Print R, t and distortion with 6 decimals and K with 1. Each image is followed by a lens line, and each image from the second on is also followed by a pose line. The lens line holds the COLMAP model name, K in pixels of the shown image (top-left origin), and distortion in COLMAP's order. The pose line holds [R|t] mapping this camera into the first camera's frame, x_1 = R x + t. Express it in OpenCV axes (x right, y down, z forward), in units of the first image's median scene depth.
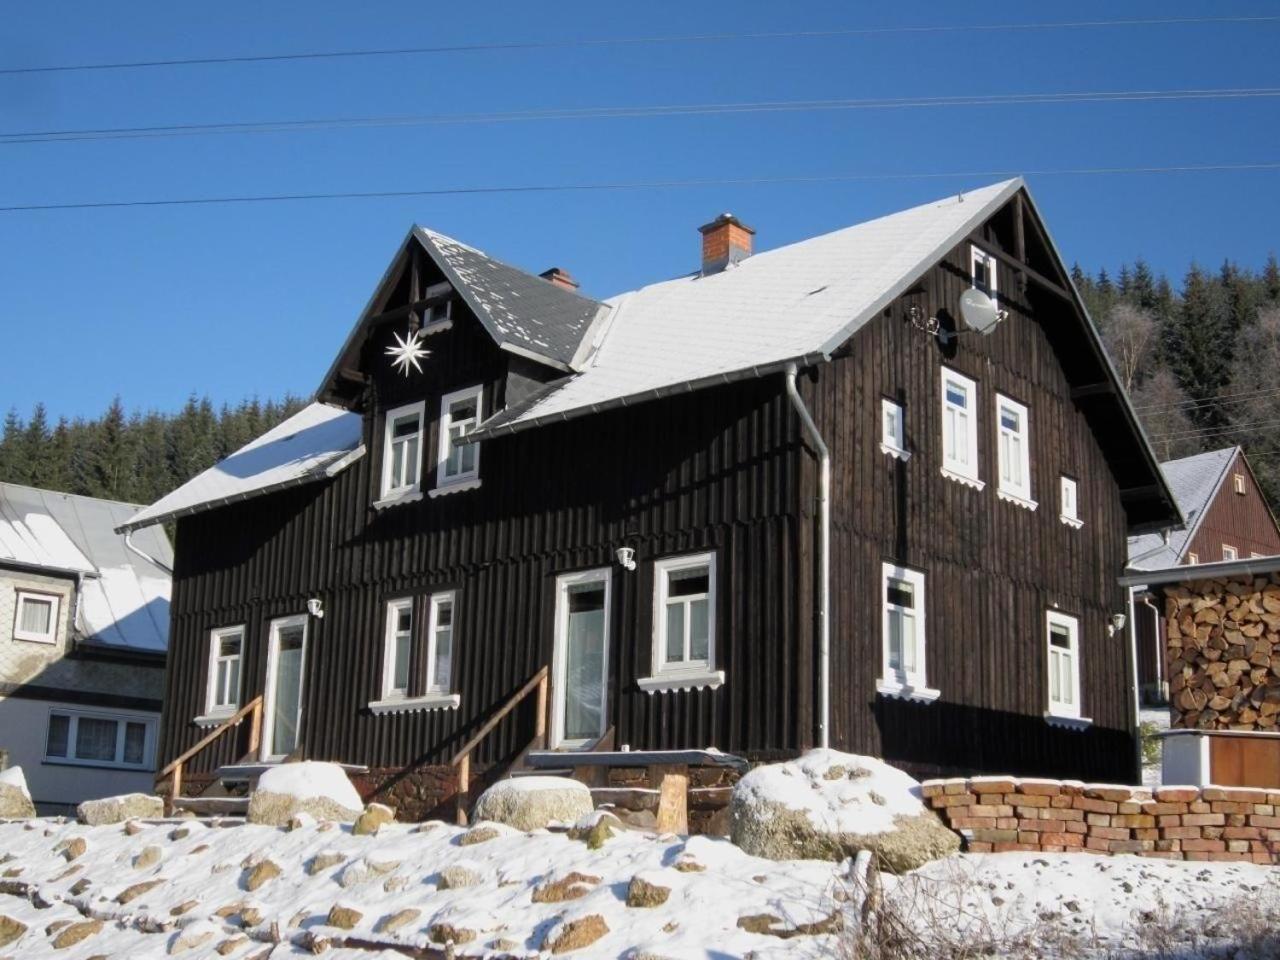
lens RADIAL K [[1521.4, 0, 645.4], [0, 1521.4, 485.6], [0, 0, 1]] dist [-0.109494, 0.000000]
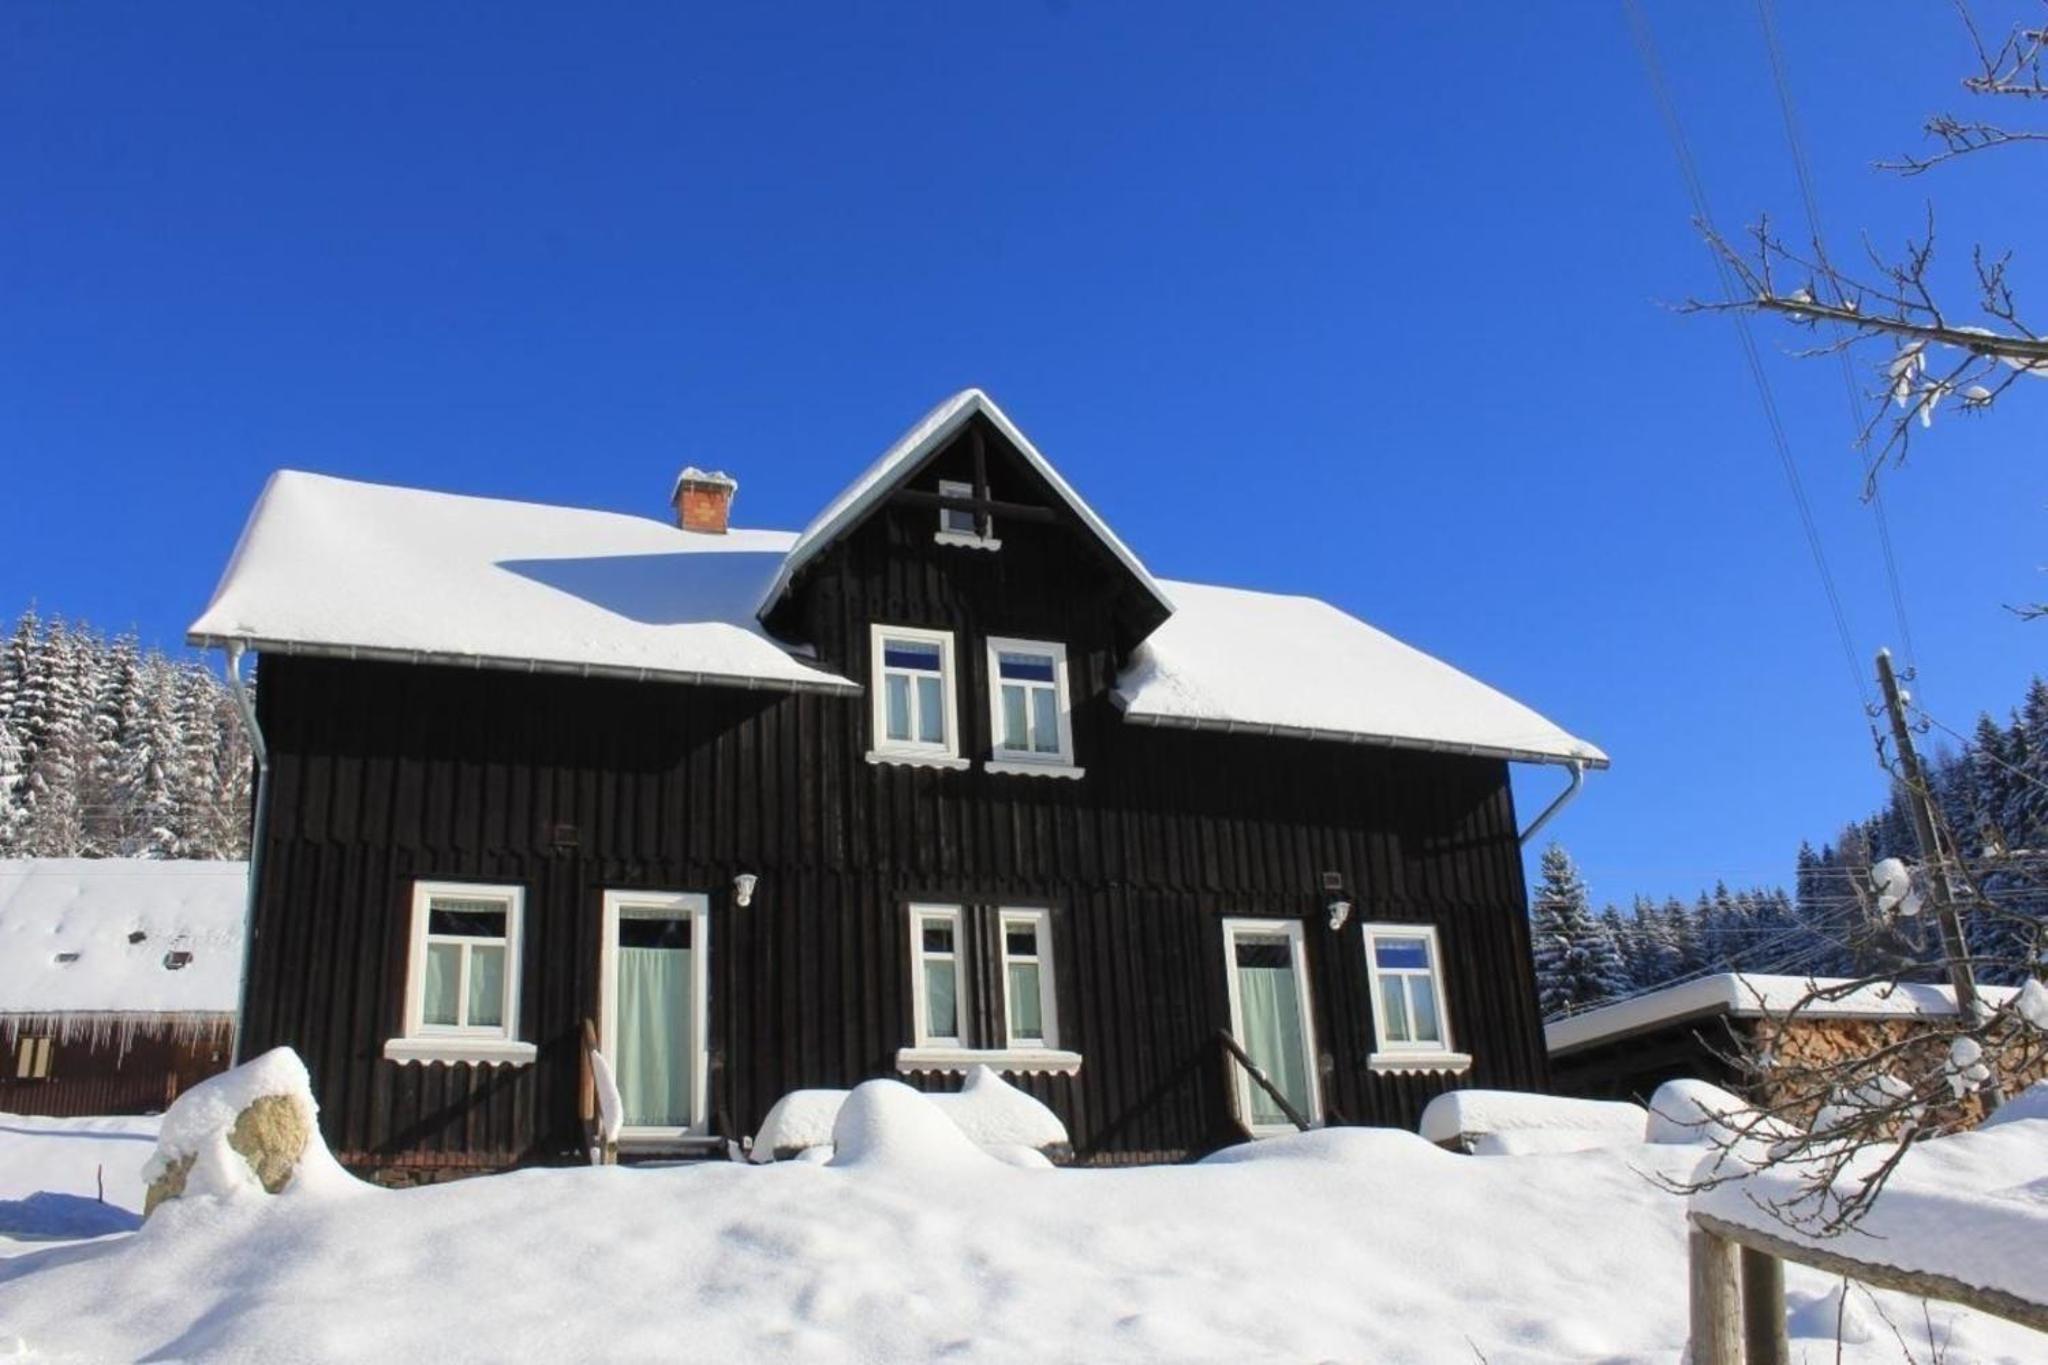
lens RADIAL K [[1792.2, 0, 1030.3], [0, 1792.2, 677.3], [0, 0, 1]] dist [-0.118765, -0.009087]
pose [[0.428622, 0.305988, 0.850091, -0.889299], [-0.141791, 0.952026, -0.271187, 0.197122], [-0.892288, -0.004299, 0.451446, 0.635459]]
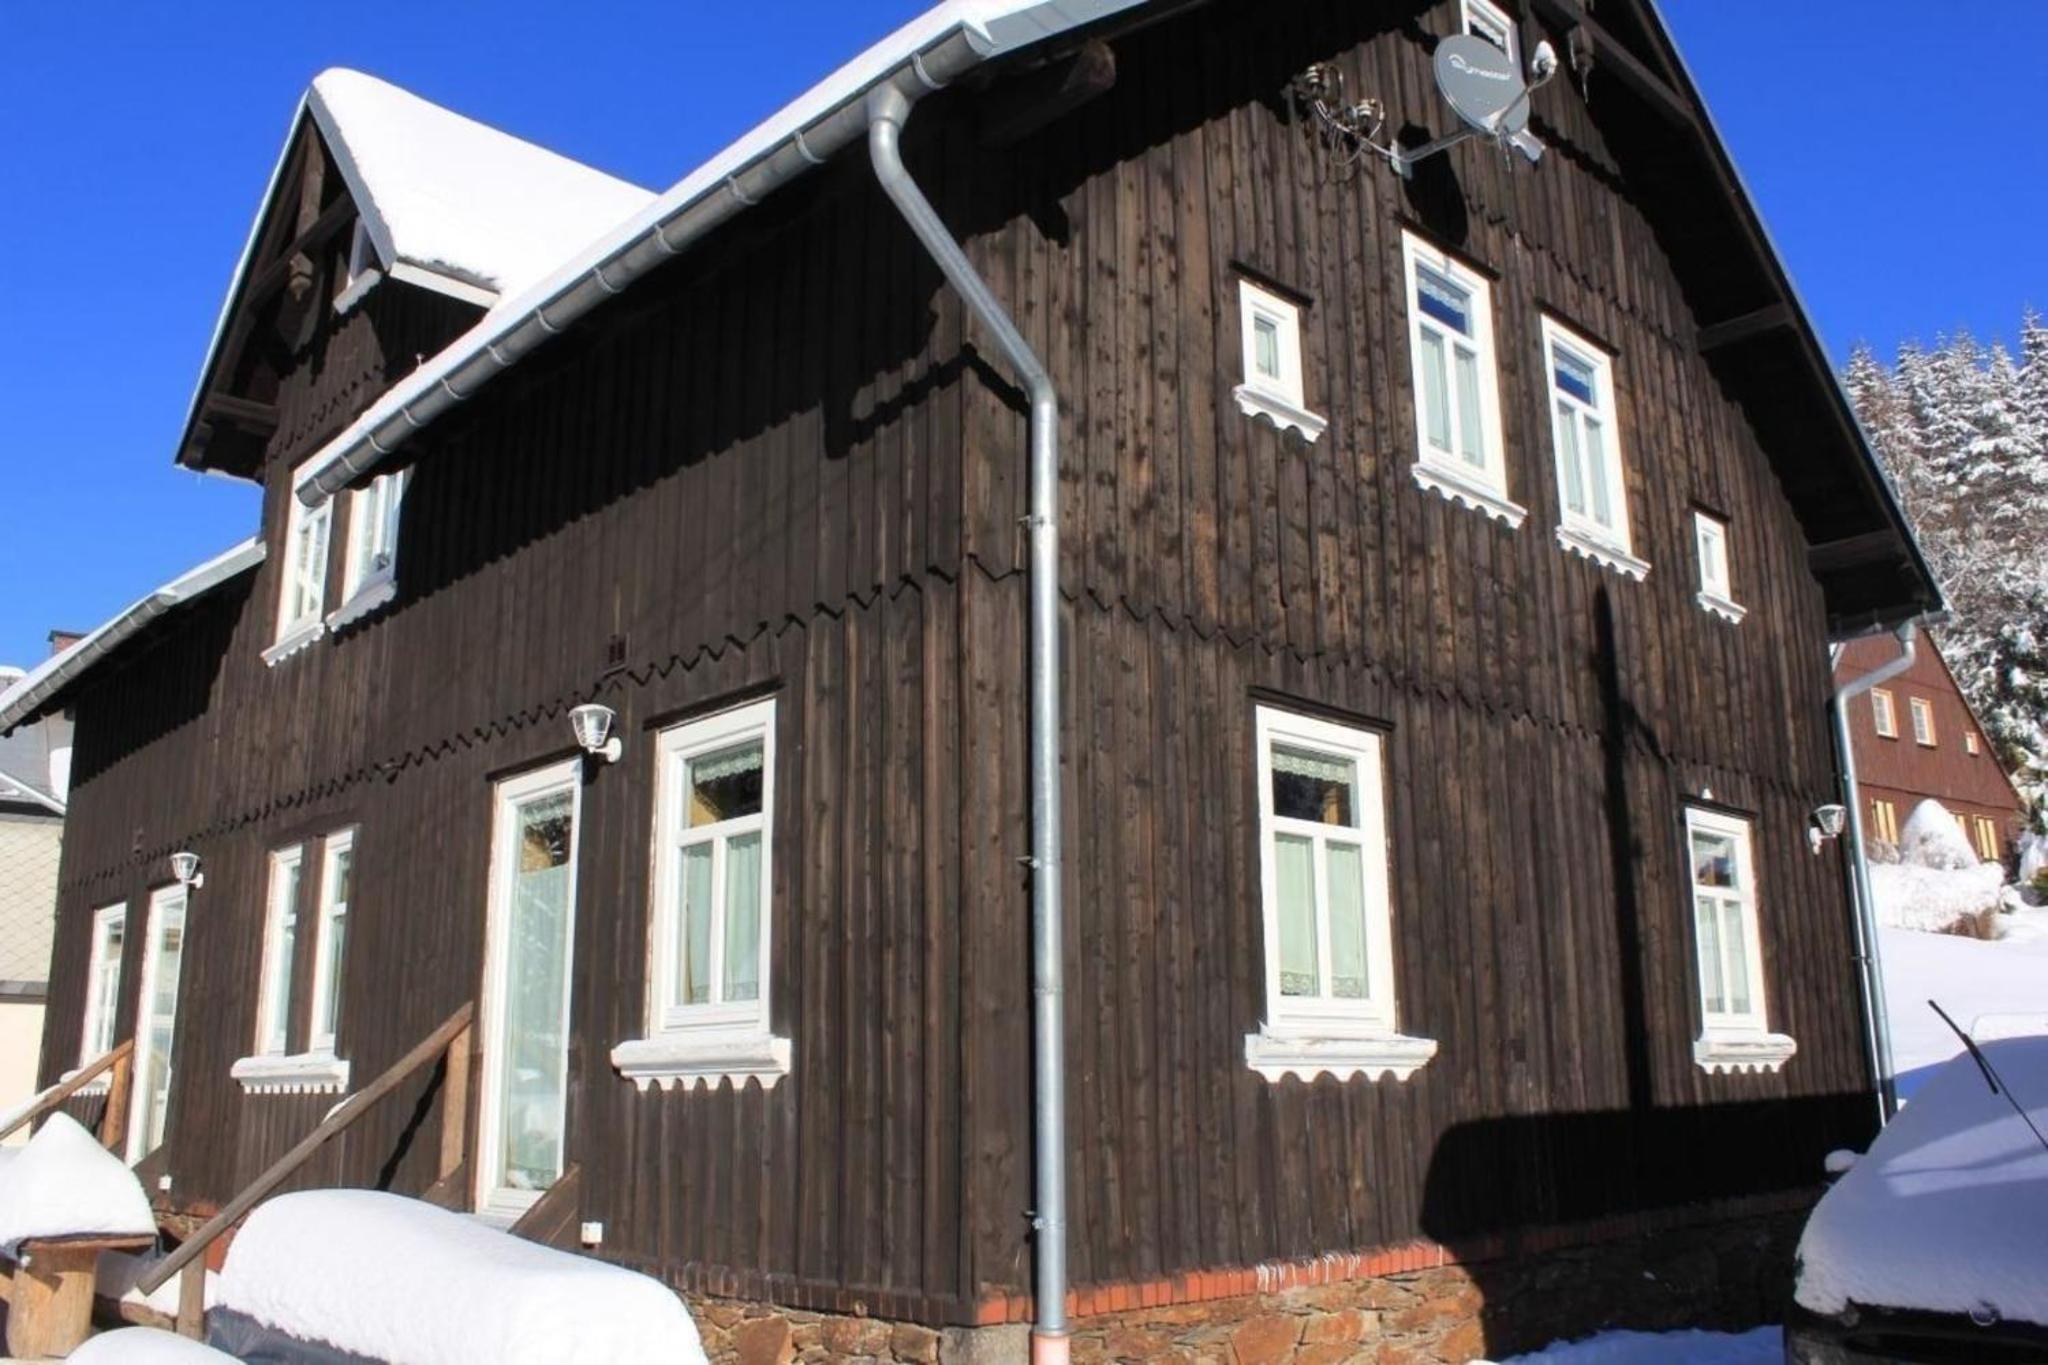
lens RADIAL K [[1598.4, 0, 1035.6], [0, 1598.4, 688.9], [0, 0, 1]] dist [-0.034146, 0.015584]
pose [[0.995964, -0.055062, -0.070873, 0.116521], [0.055395, 0.998461, 0.002744, 0.038103], [0.070613, -0.006659, 0.997482, 0.543417]]
